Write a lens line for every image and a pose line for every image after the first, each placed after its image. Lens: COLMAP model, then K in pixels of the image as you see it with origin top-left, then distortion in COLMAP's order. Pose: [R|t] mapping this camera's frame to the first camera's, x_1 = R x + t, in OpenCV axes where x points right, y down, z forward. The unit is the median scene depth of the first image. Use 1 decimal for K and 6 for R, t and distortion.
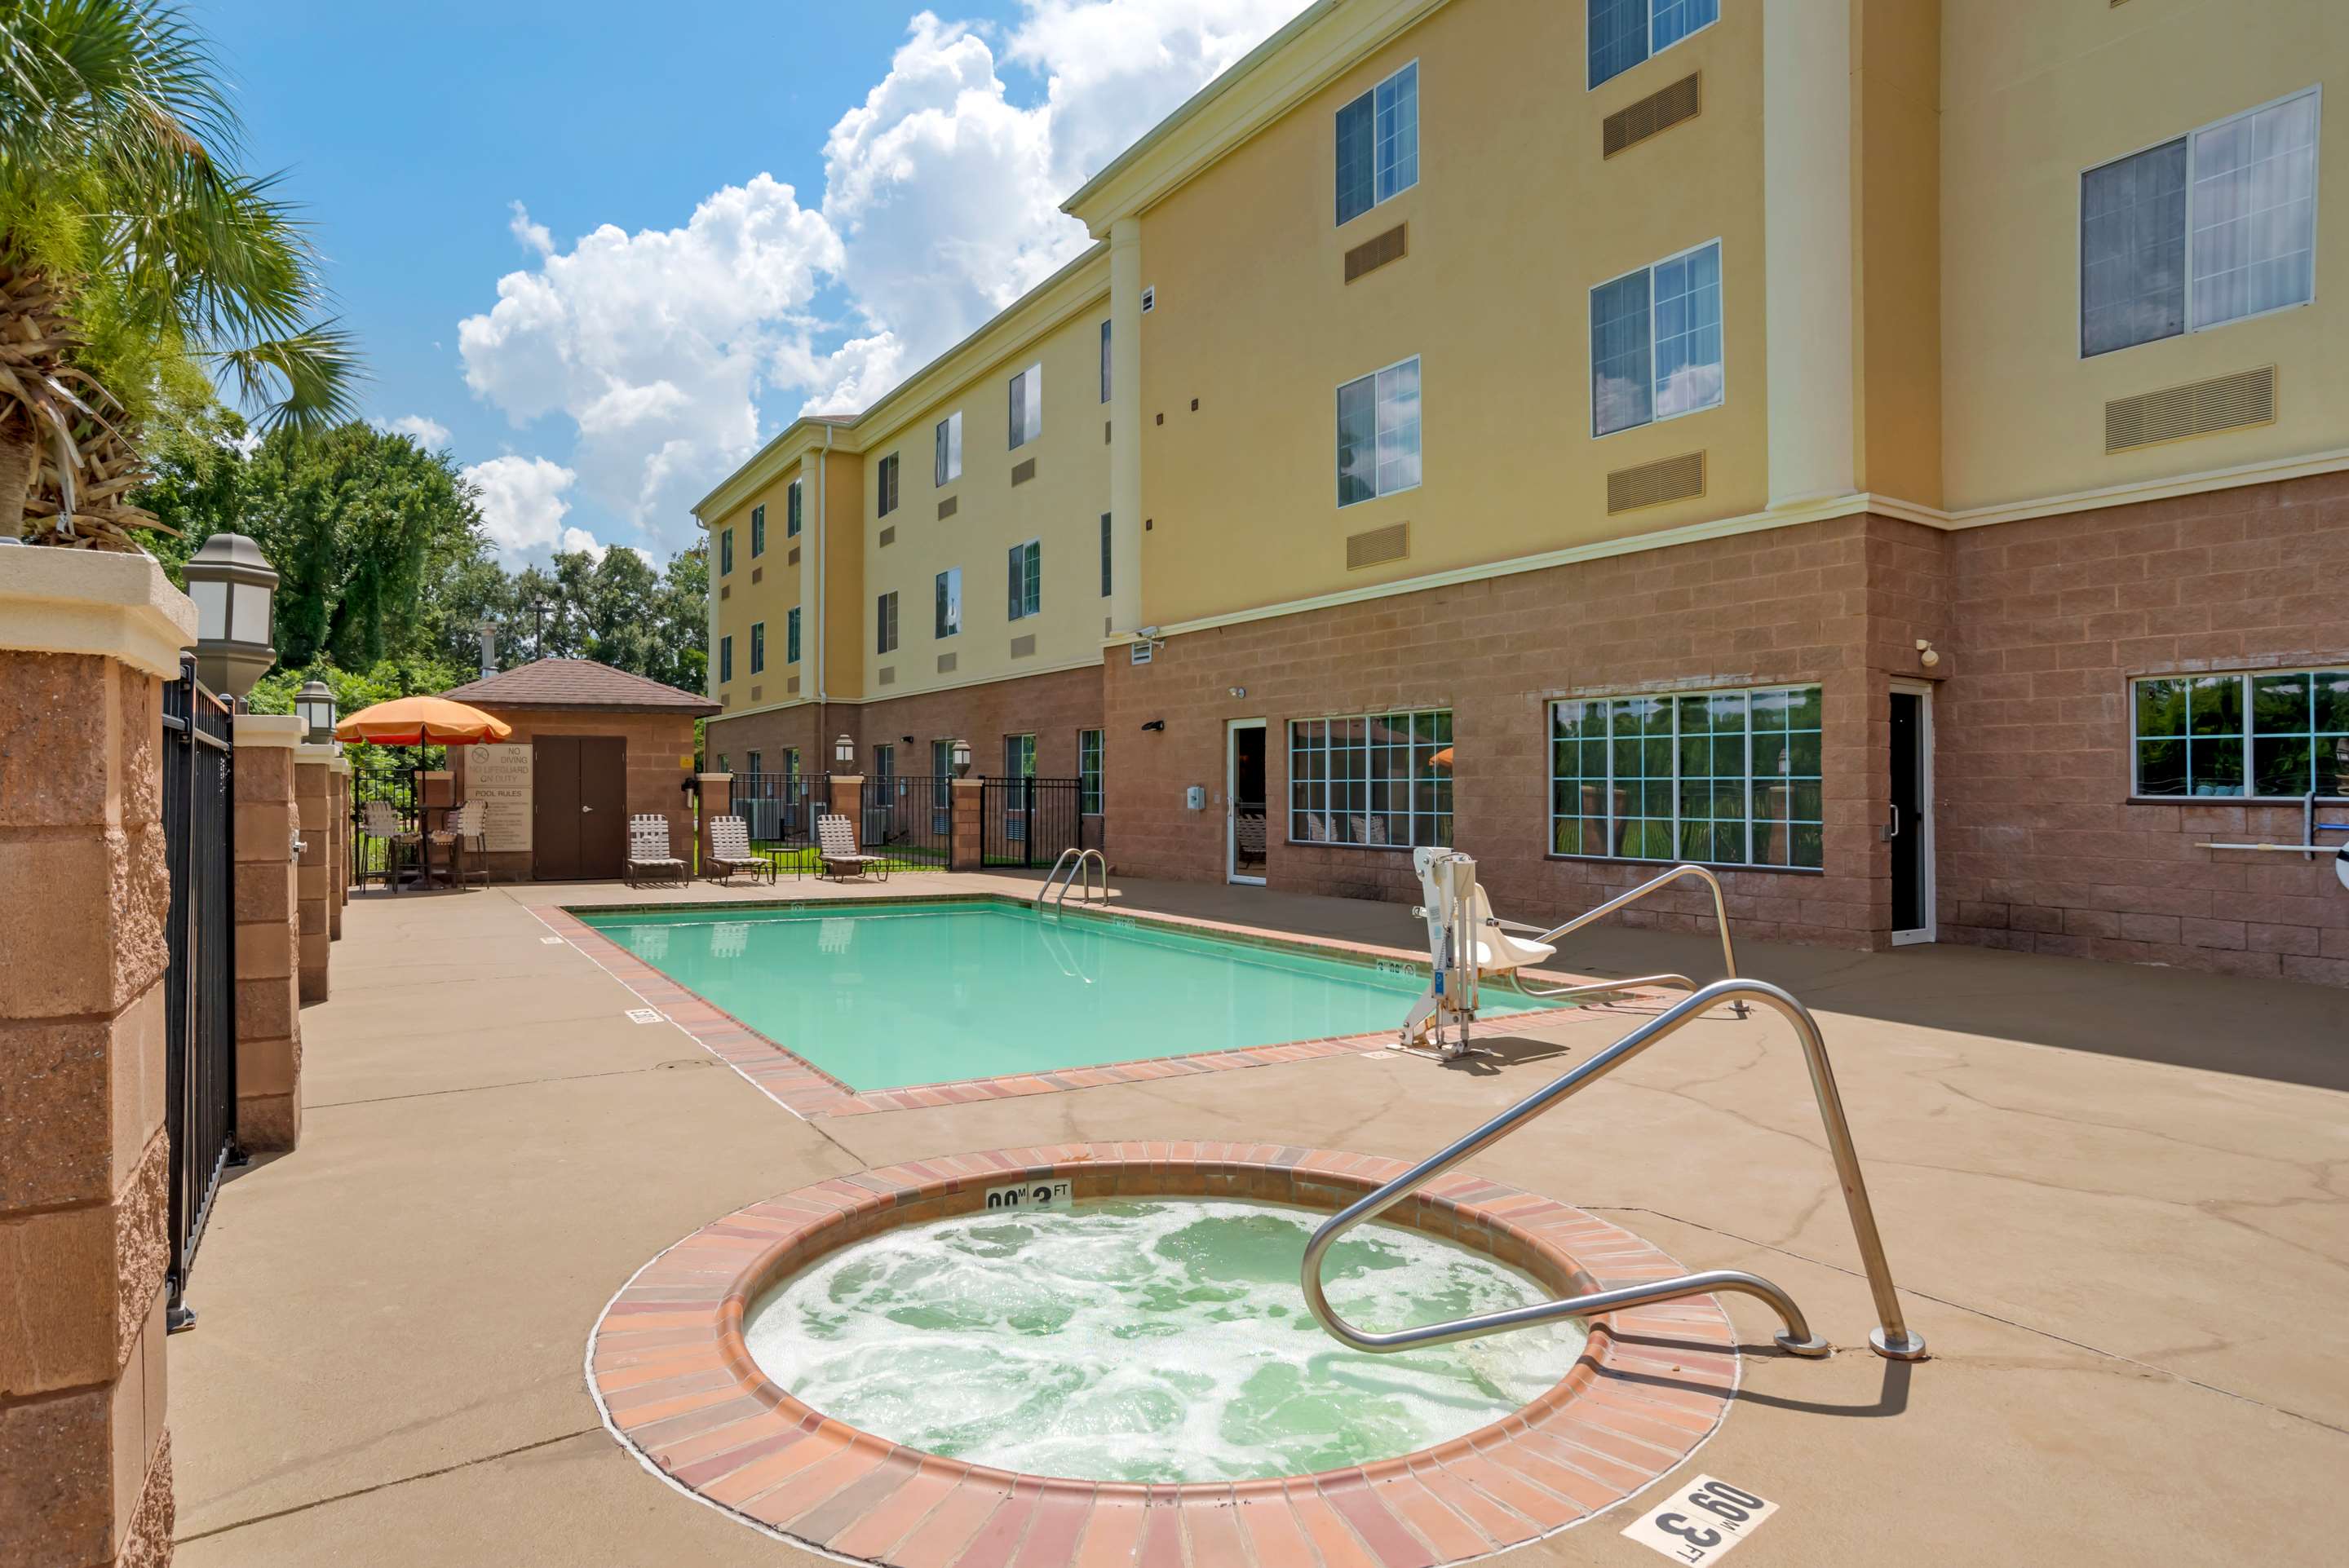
lens RADIAL K [[1211.6, 0, 1193.7], [0, 1211.6, 804.7], [0, 0, 1]] dist [-0.038952, 0.002113]
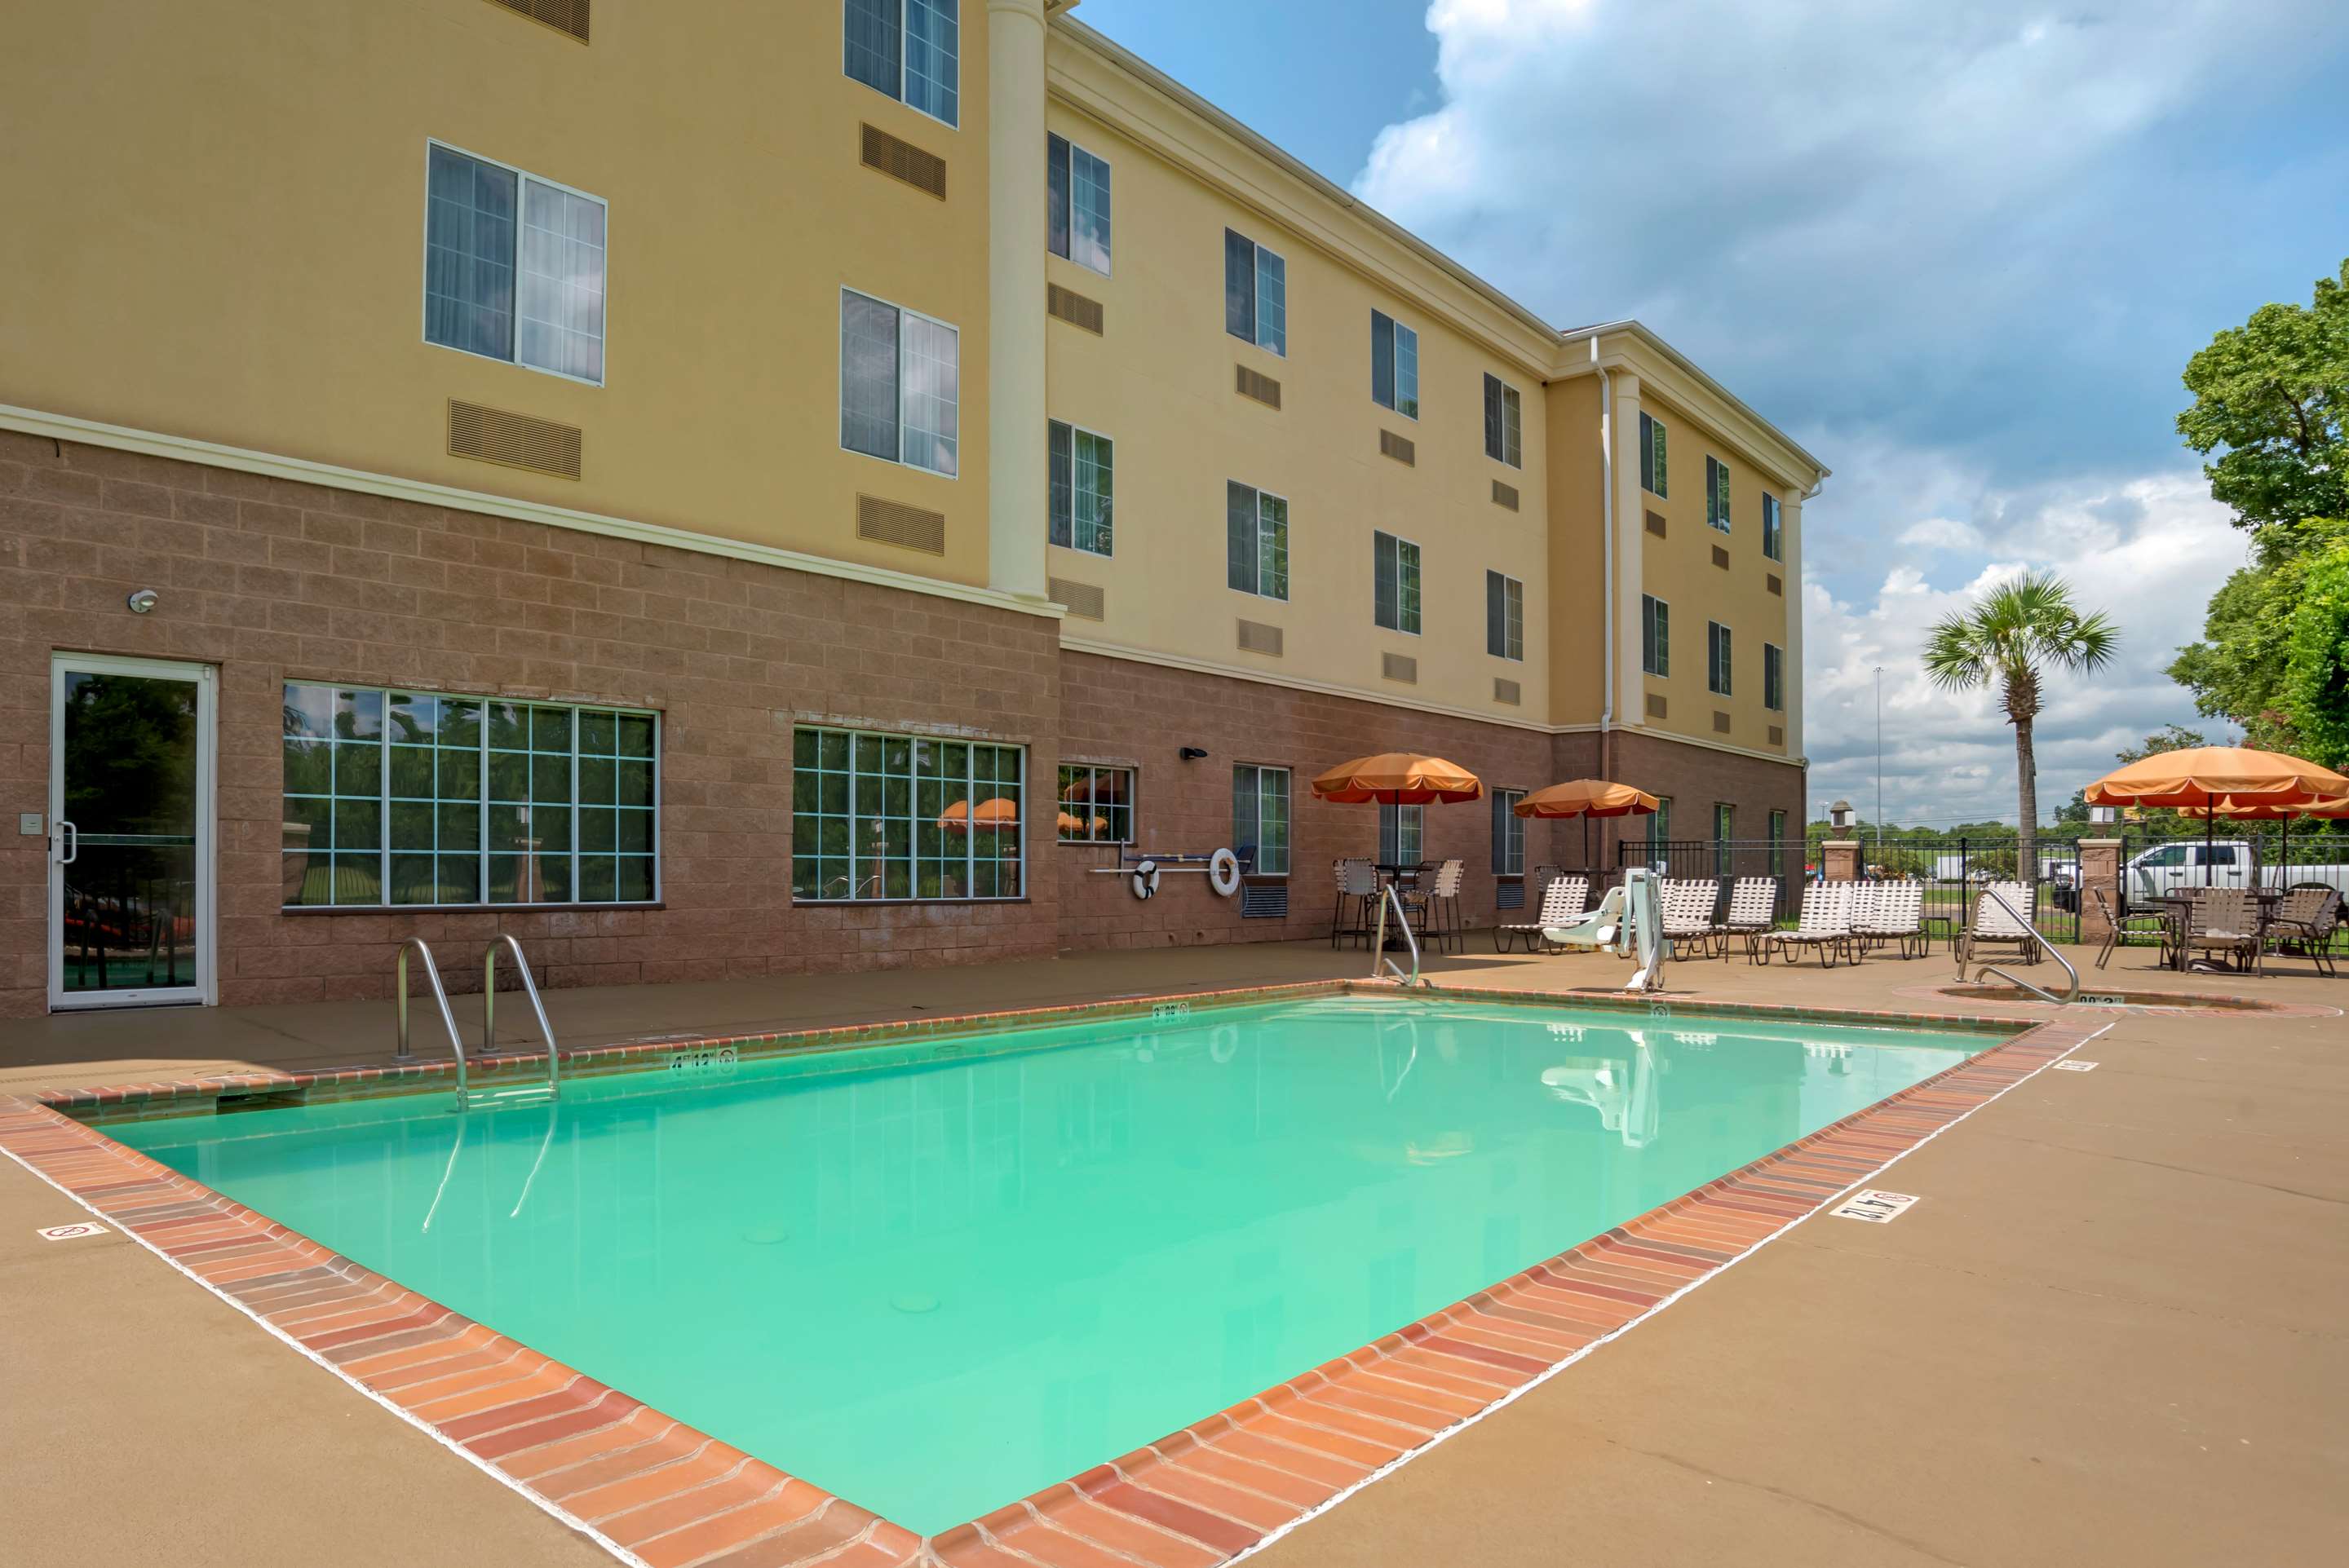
lens RADIAL K [[1211.6, 0, 1195.1], [0, 1211.6, 791.4], [0, 0, 1]] dist [-0.038952, 0.002113]
pose [[-0.152390, 0.032559, 0.987784, -0.611476], [-0.015304, 0.999260, -0.035298, -0.011095], [-0.988202, -0.020496, -0.151779, 0.856161]]
